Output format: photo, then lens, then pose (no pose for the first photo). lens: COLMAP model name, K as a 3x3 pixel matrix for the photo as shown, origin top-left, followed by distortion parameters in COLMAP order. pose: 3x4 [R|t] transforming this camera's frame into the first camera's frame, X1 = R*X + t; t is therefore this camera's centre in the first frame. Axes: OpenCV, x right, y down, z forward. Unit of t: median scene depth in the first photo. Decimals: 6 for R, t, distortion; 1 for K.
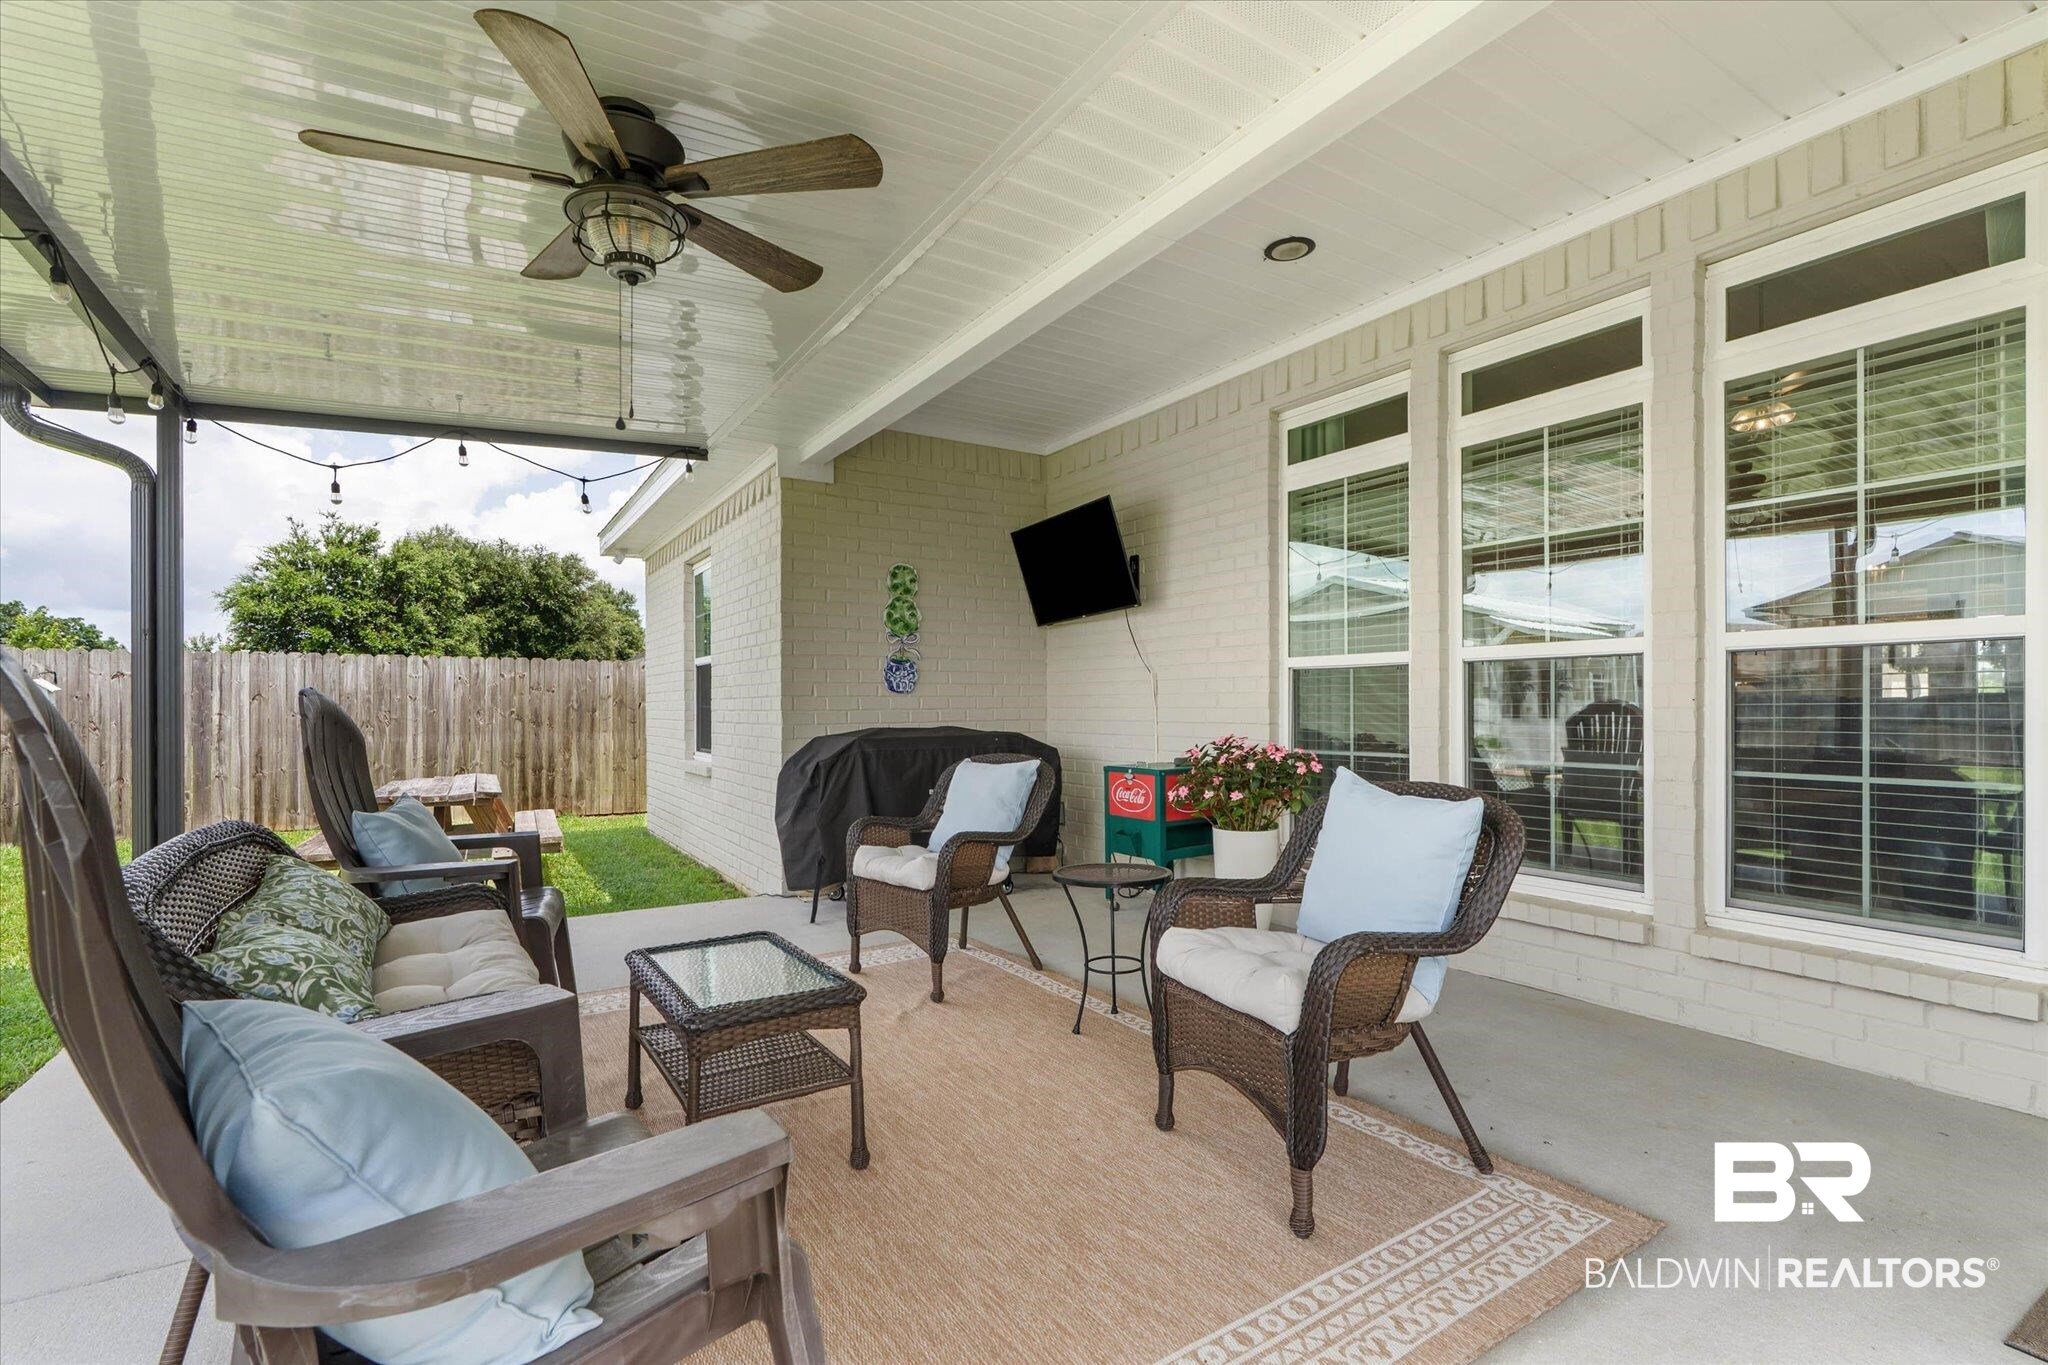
lens RADIAL K [[934.4, 0, 1018.2], [0, 934.4, 697.5], [0, 0, 1]] dist [-0.011547, 0.000369]
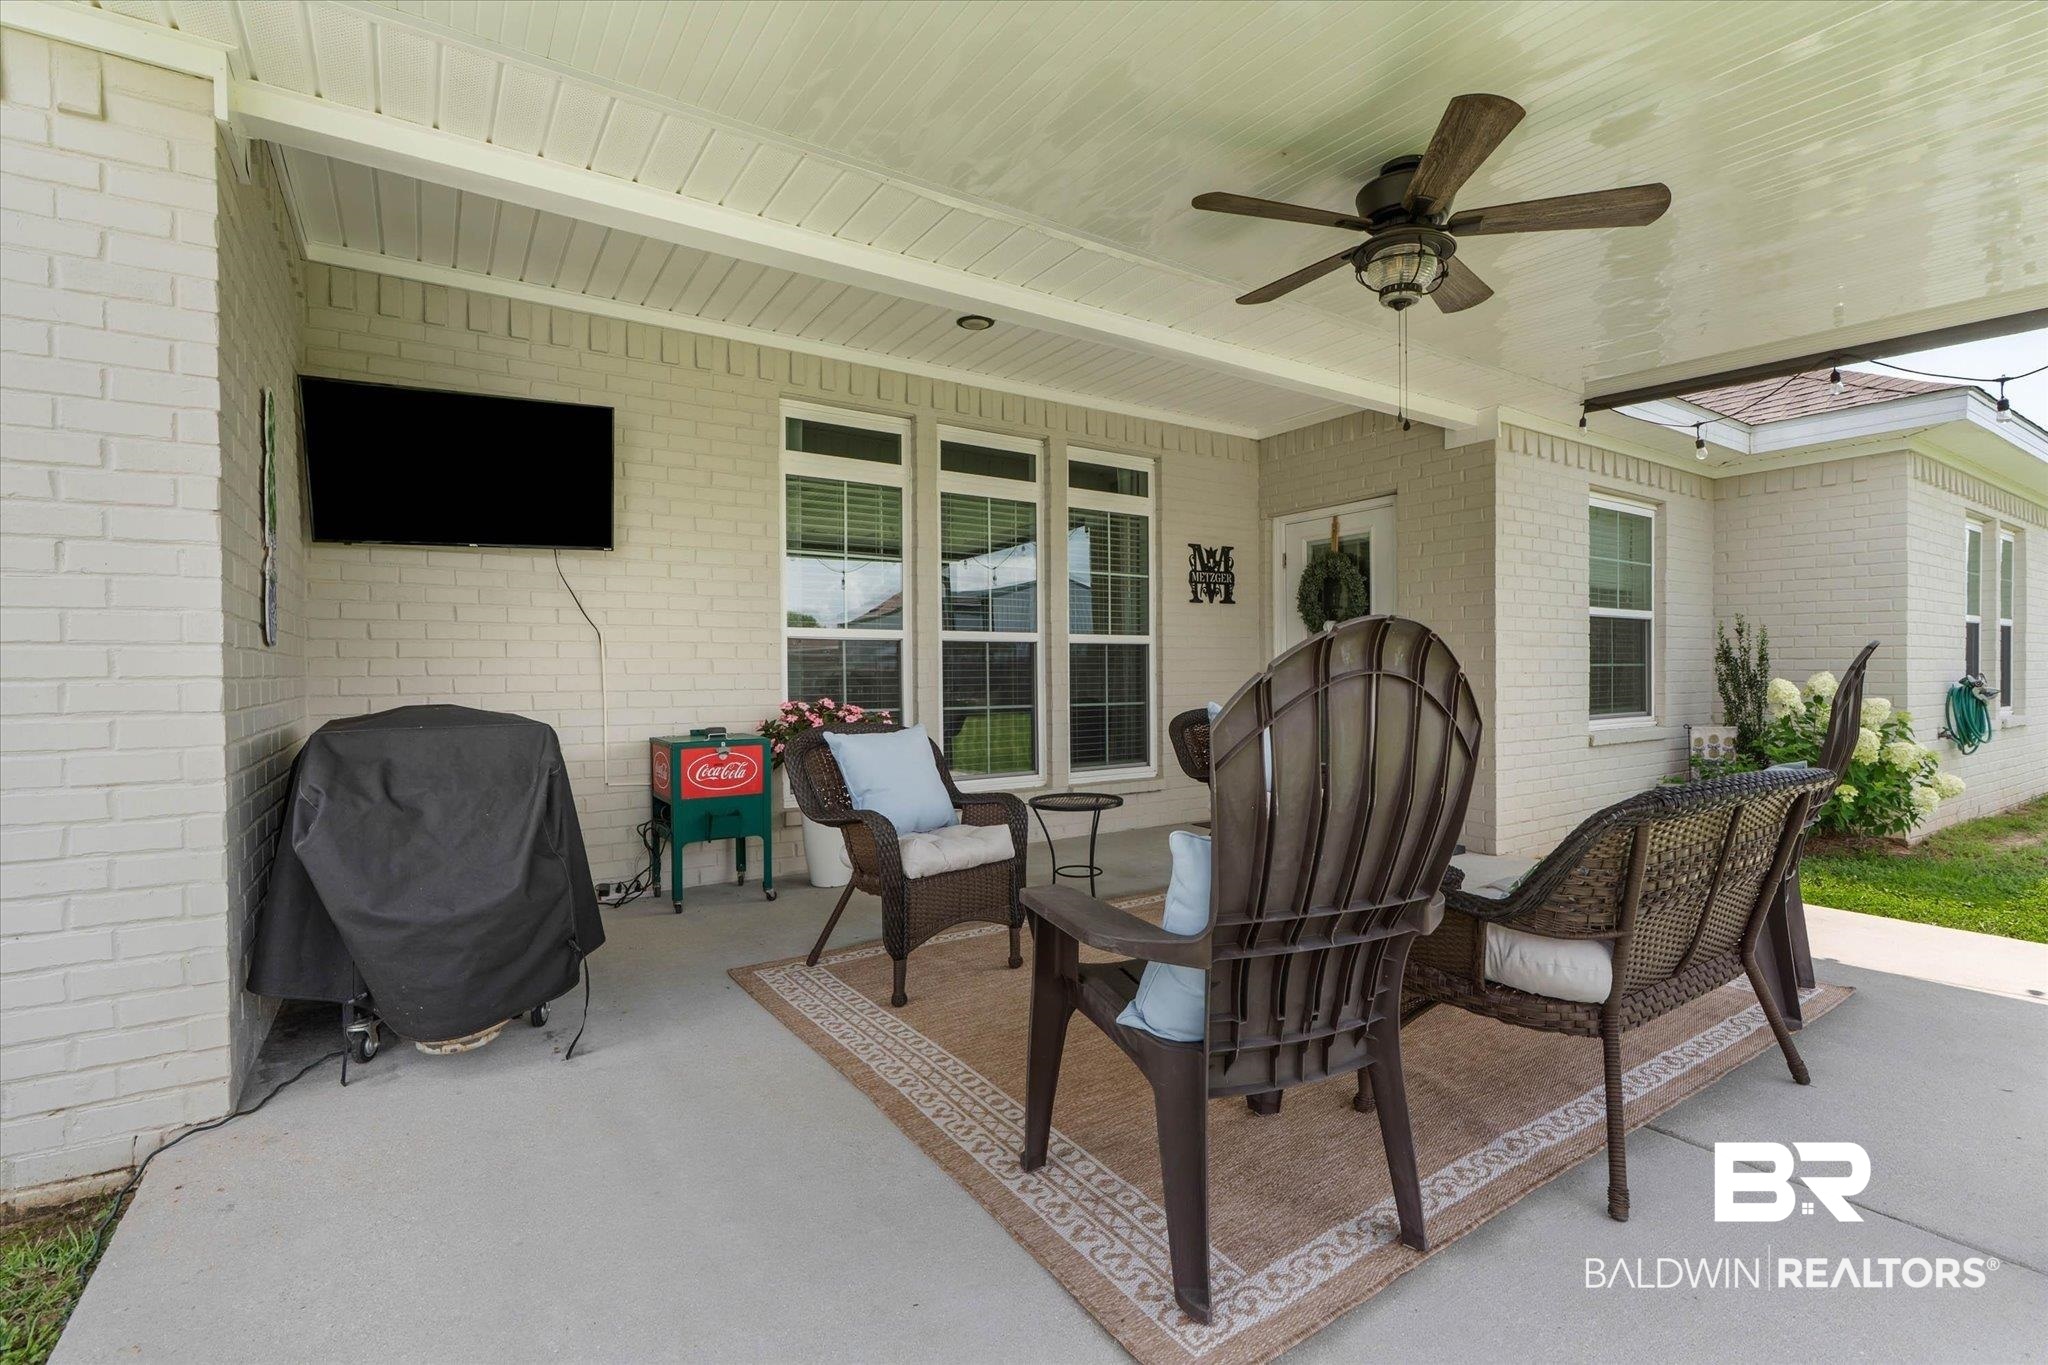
lens RADIAL K [[929.6, 0, 1013.2], [0, 929.6, 679.4], [0, 0, 1]] dist [0.005961, 0.000116]
pose [[-0.047190, -0.006884, 0.998862, -0.400511], [-0.007229, 0.999952, 0.006550, 0.004451], [-0.998860, -0.006911, -0.047237, 0.392080]]
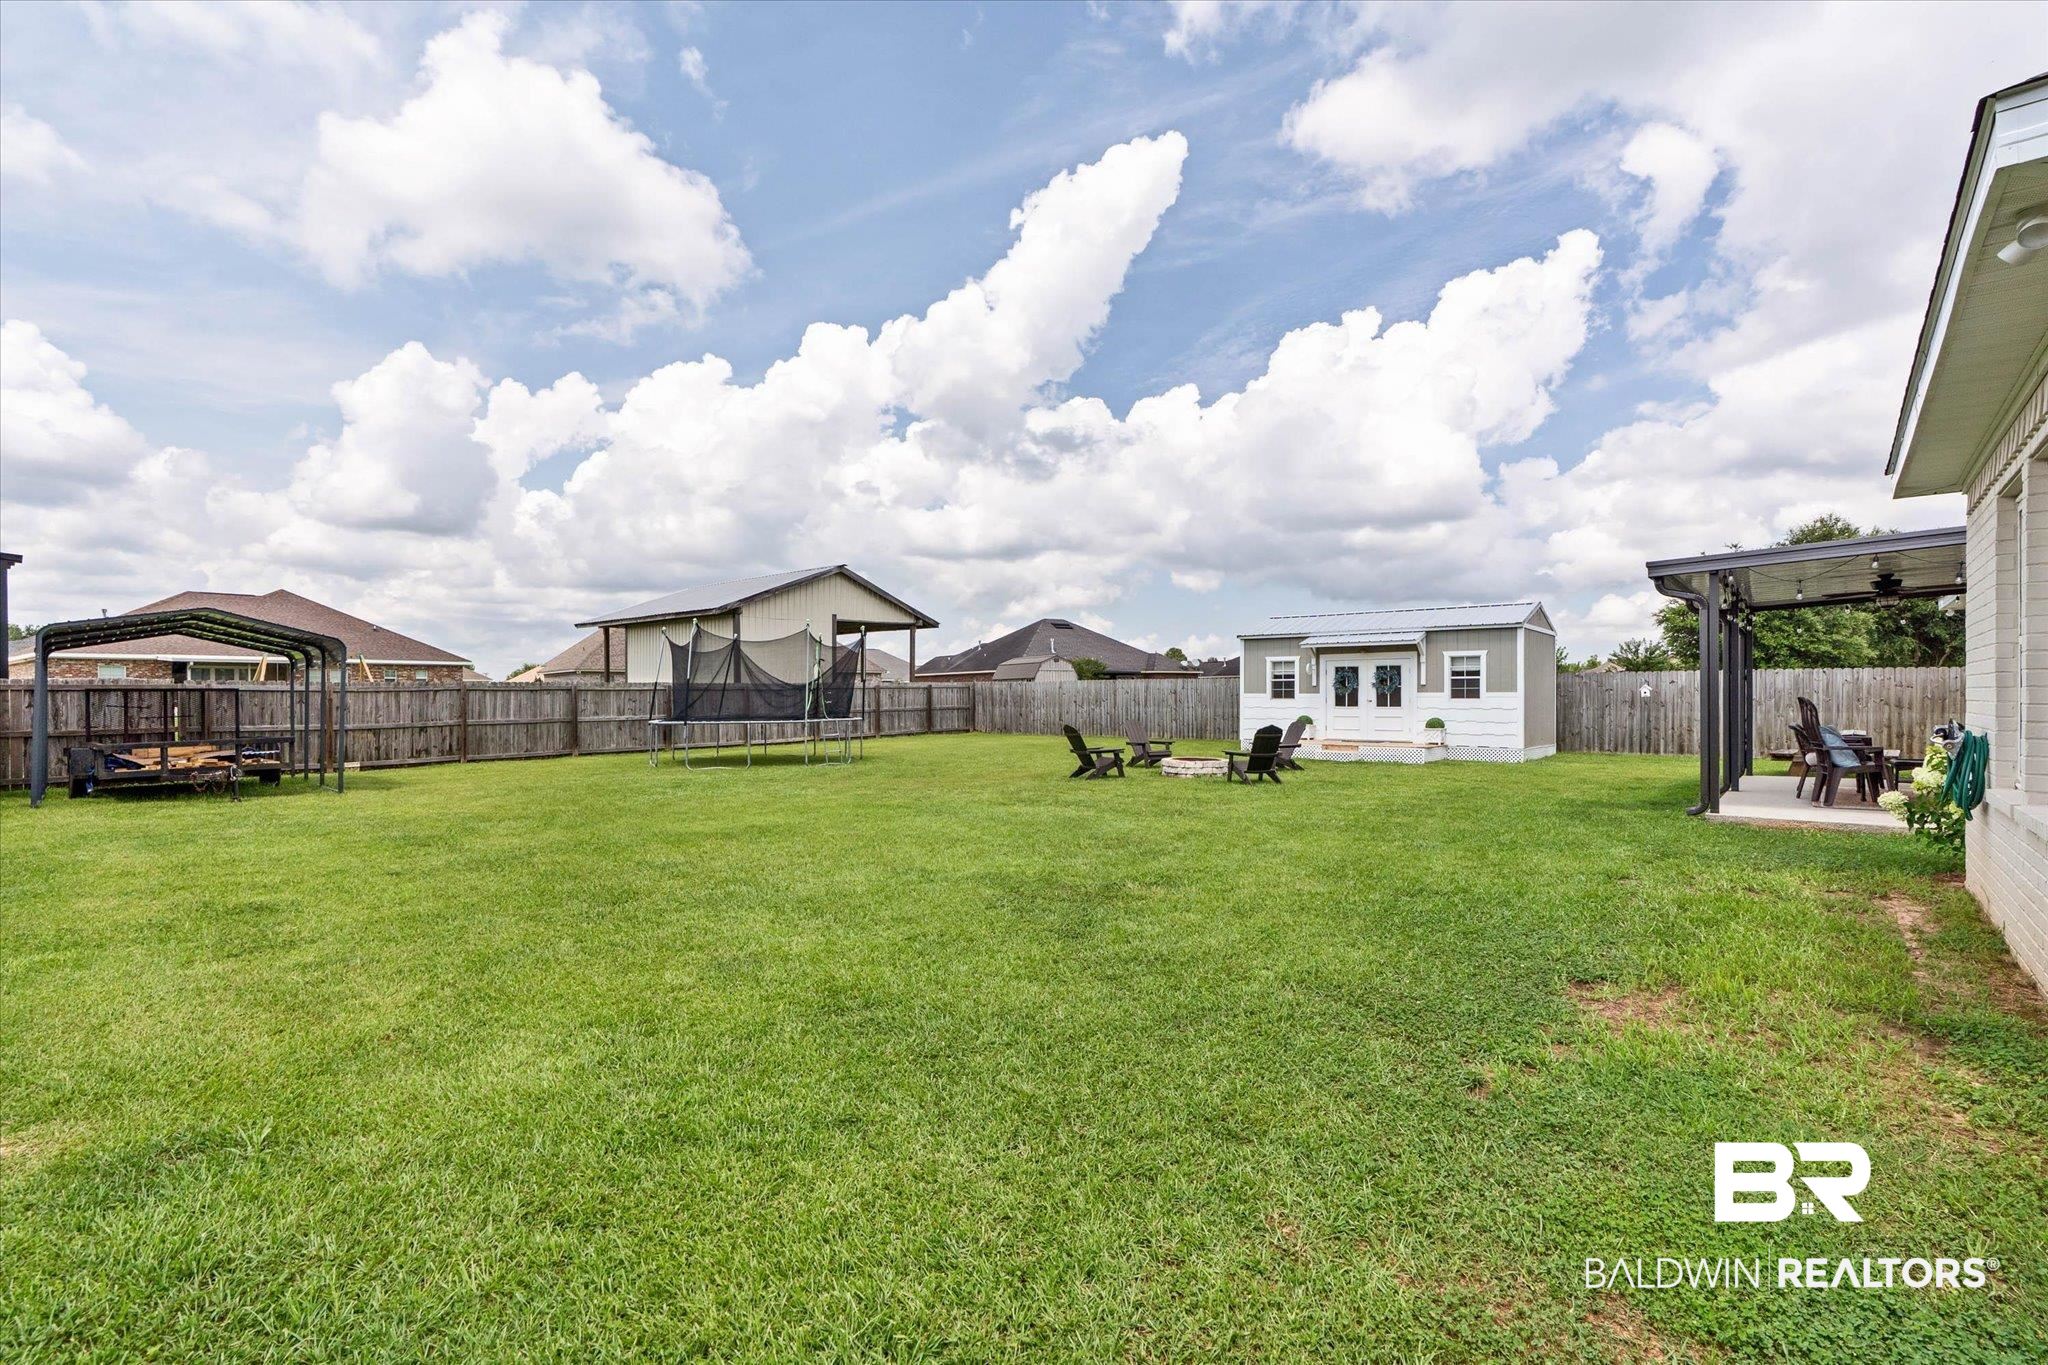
lens RADIAL K [[934.4, 0, 1031.0], [0, 934.4, 691.2], [0, 0, 1]] dist [-0.011547, 0.000369]
pose [[0.302428, -0.000321, -0.953172, 0.662363], [0.010809, 0.999937, 0.003093, -0.024735], [0.953111, -0.011238, 0.302412, -1.096391]]
